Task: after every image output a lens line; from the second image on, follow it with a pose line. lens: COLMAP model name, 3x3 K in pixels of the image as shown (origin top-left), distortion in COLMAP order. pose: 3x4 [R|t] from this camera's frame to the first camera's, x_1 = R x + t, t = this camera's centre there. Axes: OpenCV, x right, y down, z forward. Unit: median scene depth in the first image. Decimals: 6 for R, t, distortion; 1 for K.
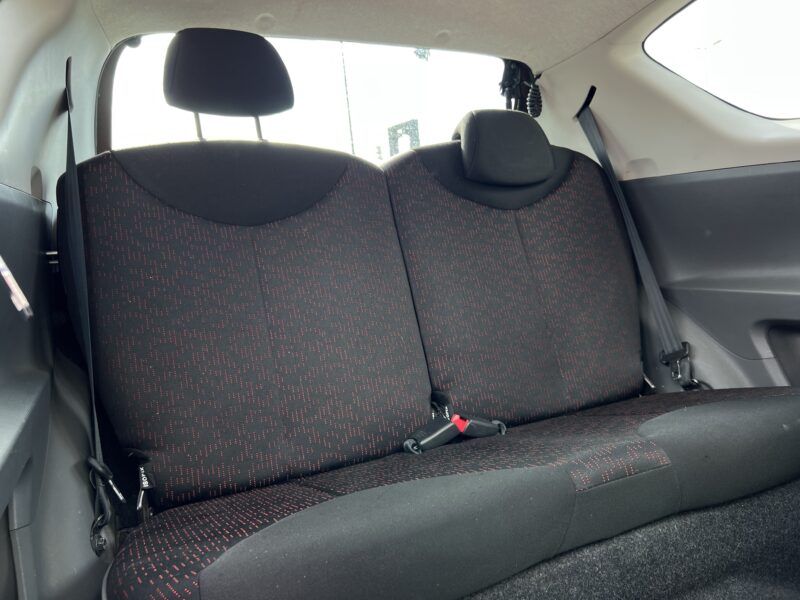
lens RADIAL K [[595.1, 0, 398.7], [0, 595.1, 304.9], [0, 0, 1]] dist [0.067720, -0.088449]
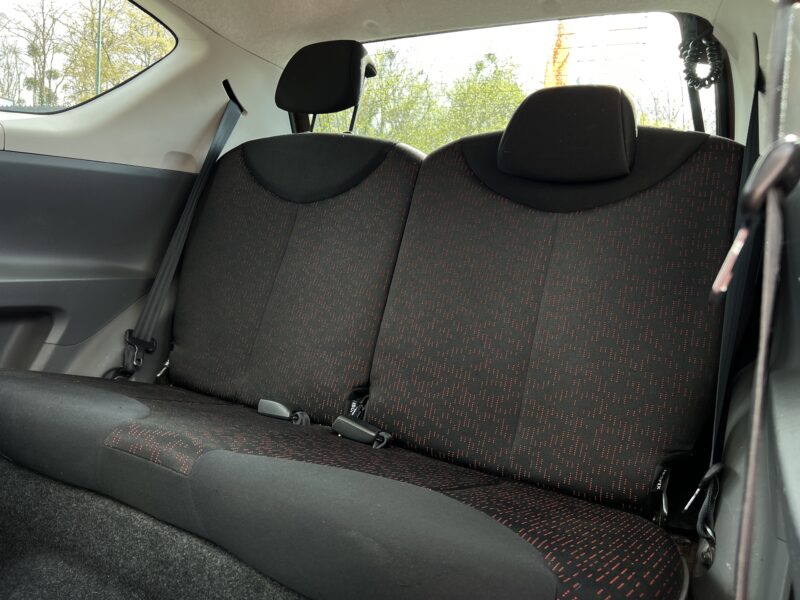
lens RADIAL K [[607.6, 0, 419.1], [0, 607.6, 296.3], [0, 0, 1]] dist [0.053250, -0.092534]
pose [[0.558225, 0.190411, -0.807545, 0.898008], [-0.203880, 0.974947, 0.088949, -0.103143], [0.804250, 0.114988, 0.583060, 0.475215]]
